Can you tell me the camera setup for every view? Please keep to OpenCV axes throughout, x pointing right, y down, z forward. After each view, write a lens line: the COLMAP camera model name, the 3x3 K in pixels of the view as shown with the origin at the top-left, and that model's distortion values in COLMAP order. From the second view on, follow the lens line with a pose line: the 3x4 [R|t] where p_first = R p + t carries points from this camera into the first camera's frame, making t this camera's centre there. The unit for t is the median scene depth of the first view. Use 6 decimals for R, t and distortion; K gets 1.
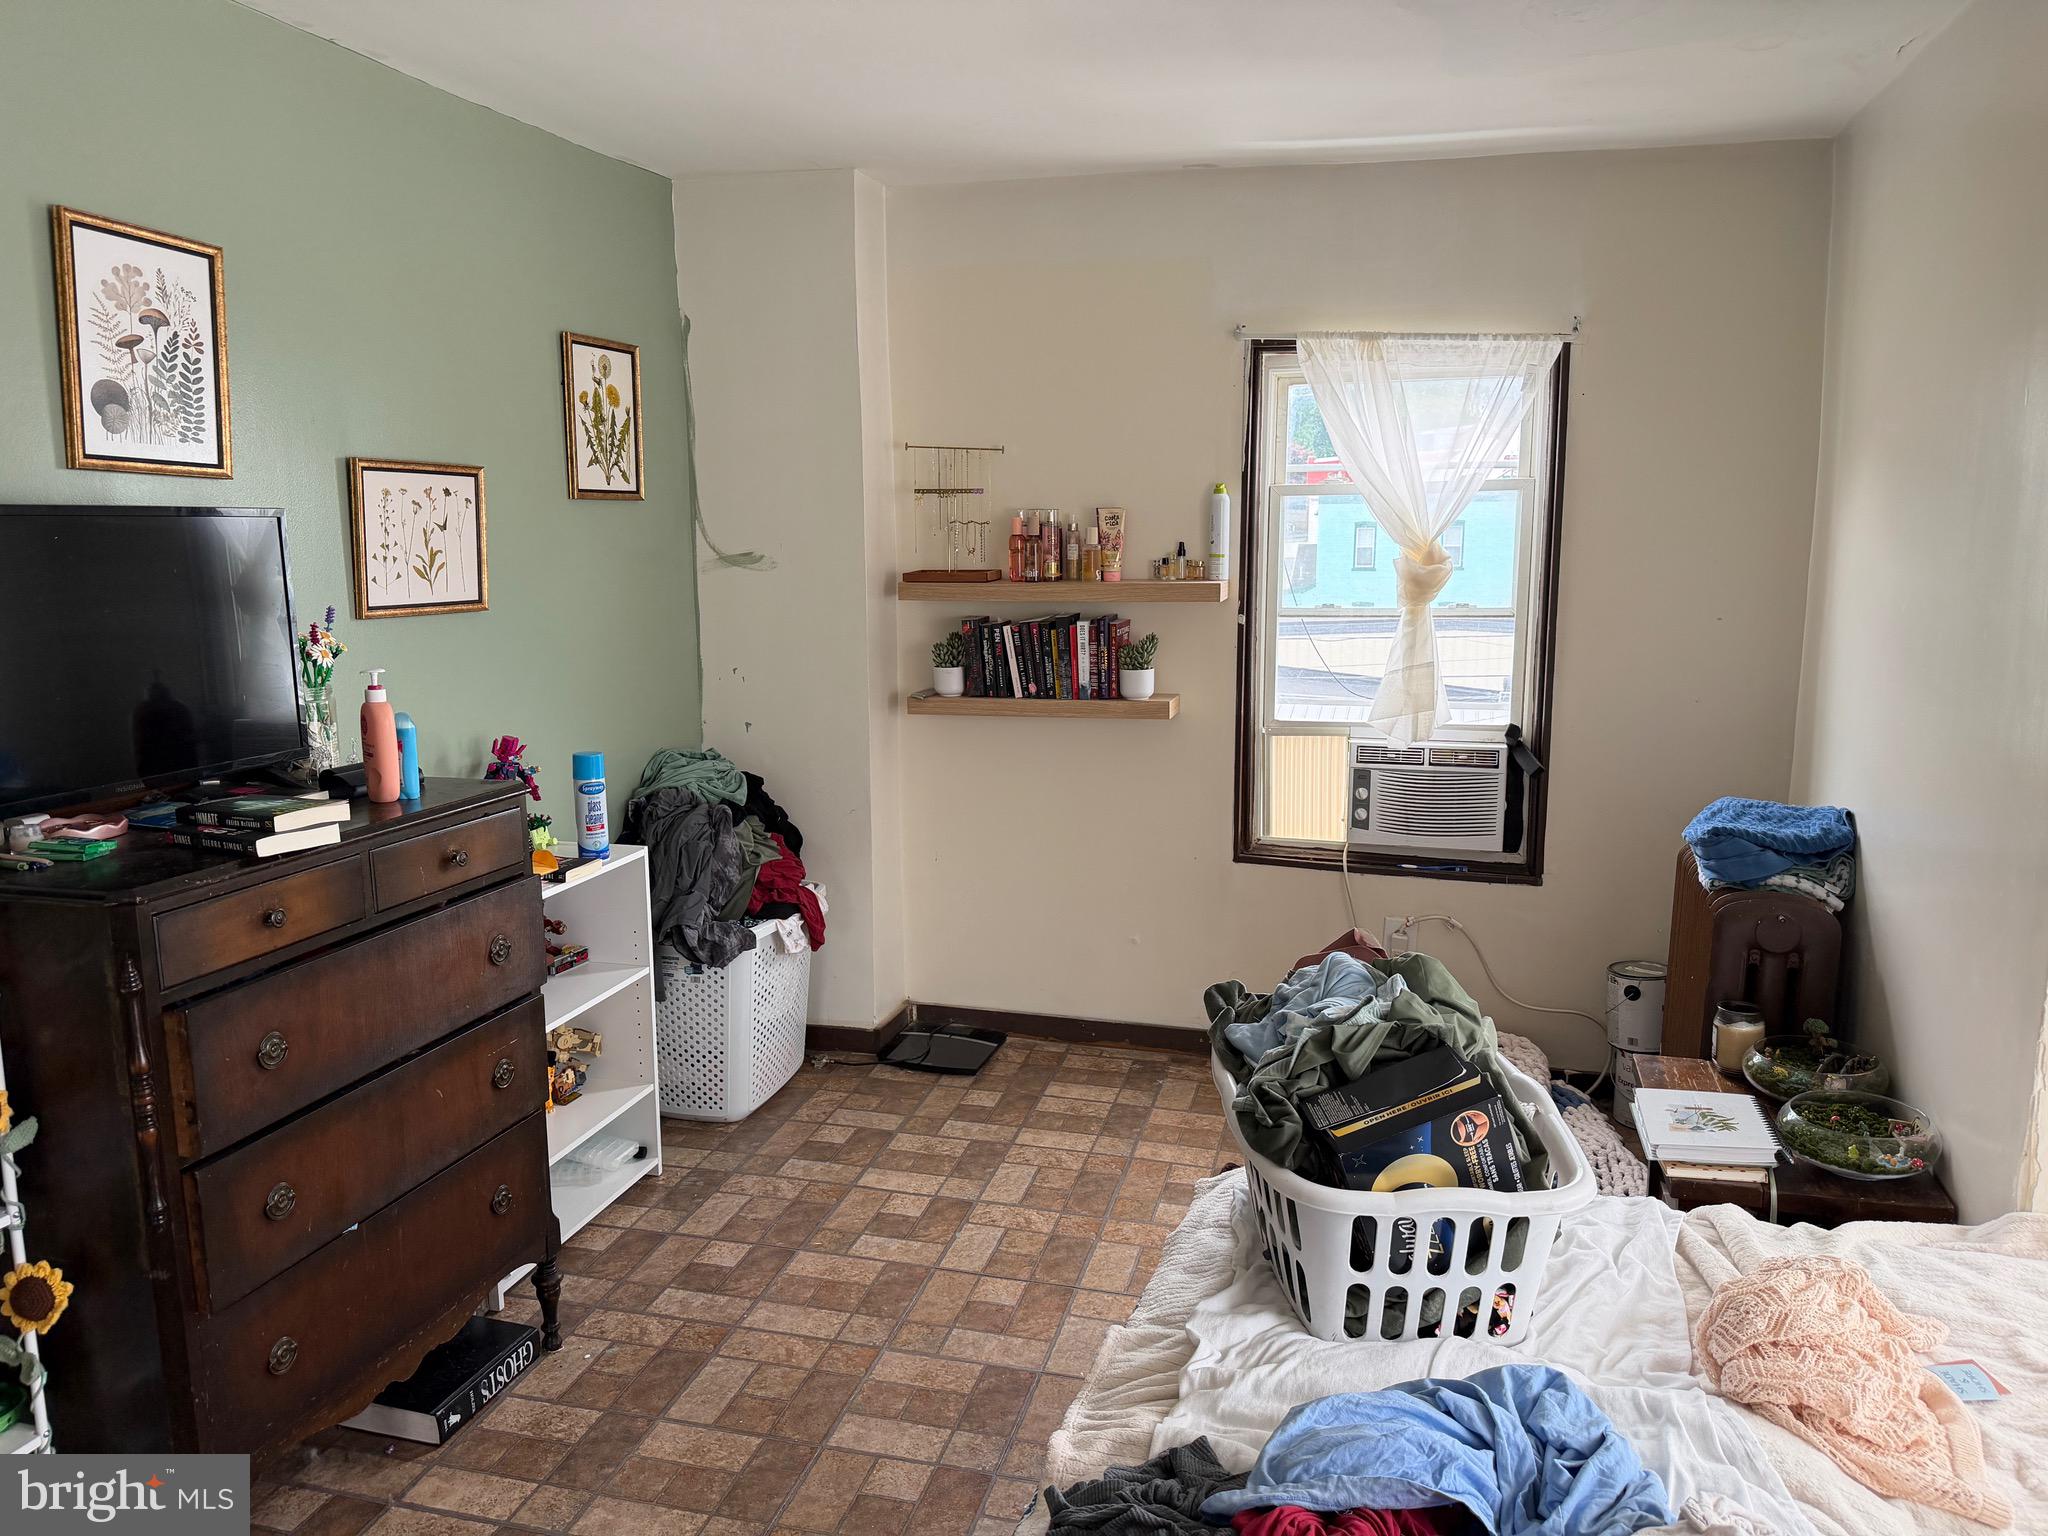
lens RADIAL K [[1437.0, 0, 1031.3], [0, 1437.0, 771.2], [0, 0, 1]] dist [0.006326, -0.013573]
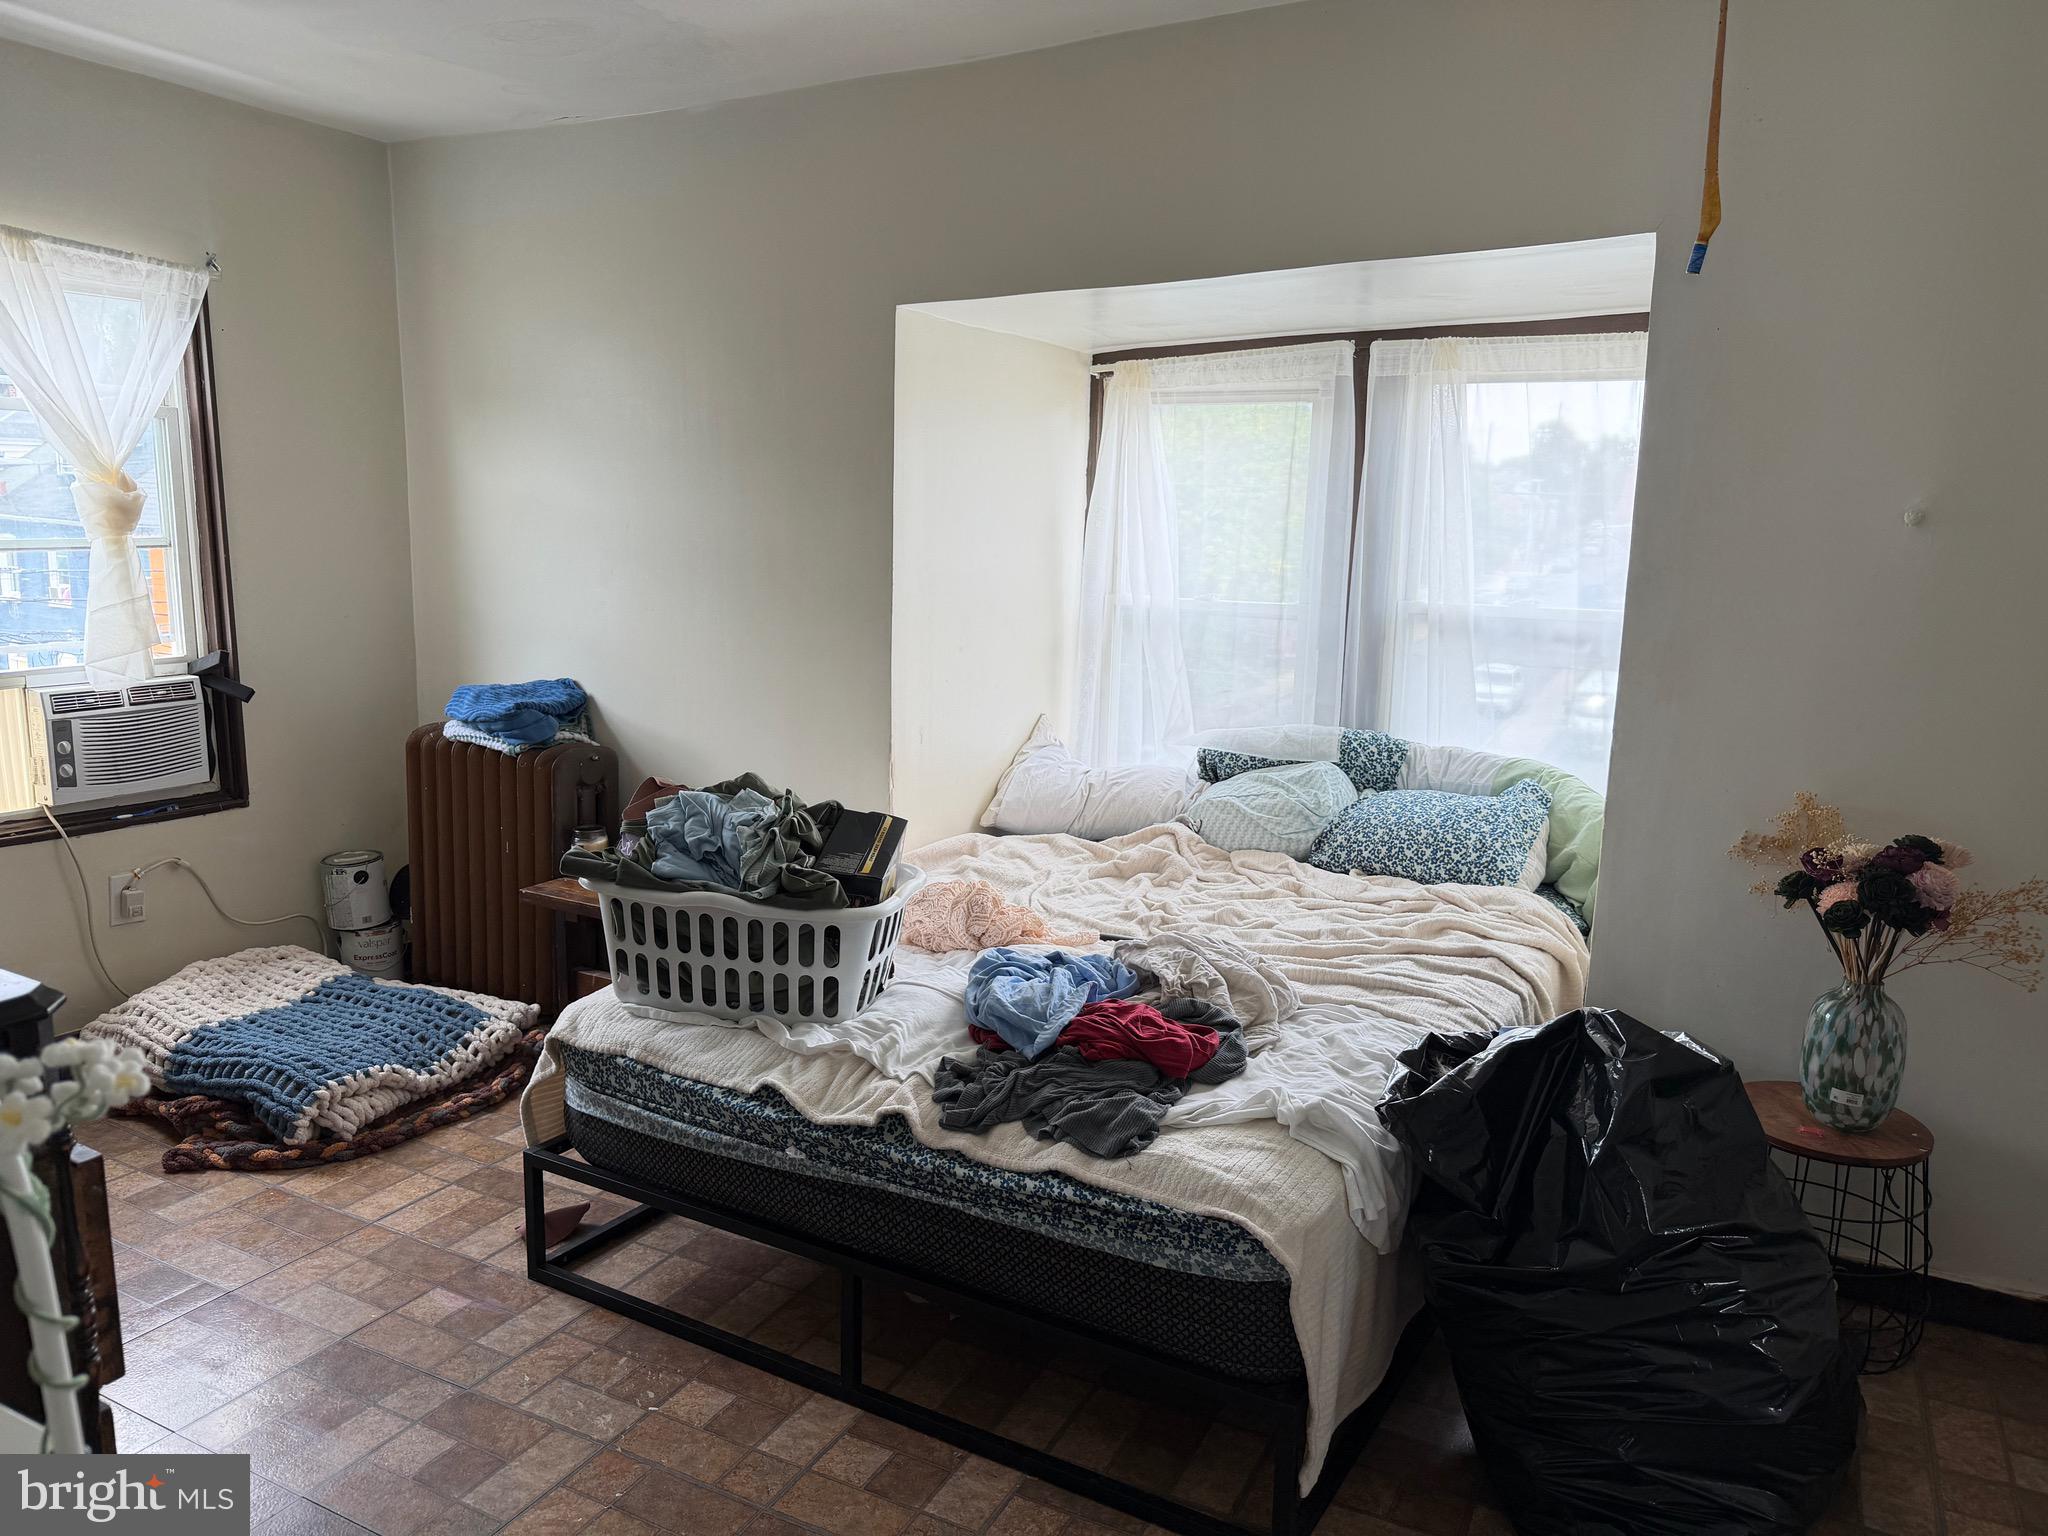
lens RADIAL K [[1437.0, 0, 1030.2], [0, 1437.0, 765.3], [0, 0, 1]] dist [0.006326, -0.013573]
pose [[0.211798, -0.164486, 0.963372, -0.537760], [0.132815, 0.981435, 0.138370, -0.018558], [-0.968247, 0.098644, 0.229712, 0.220203]]
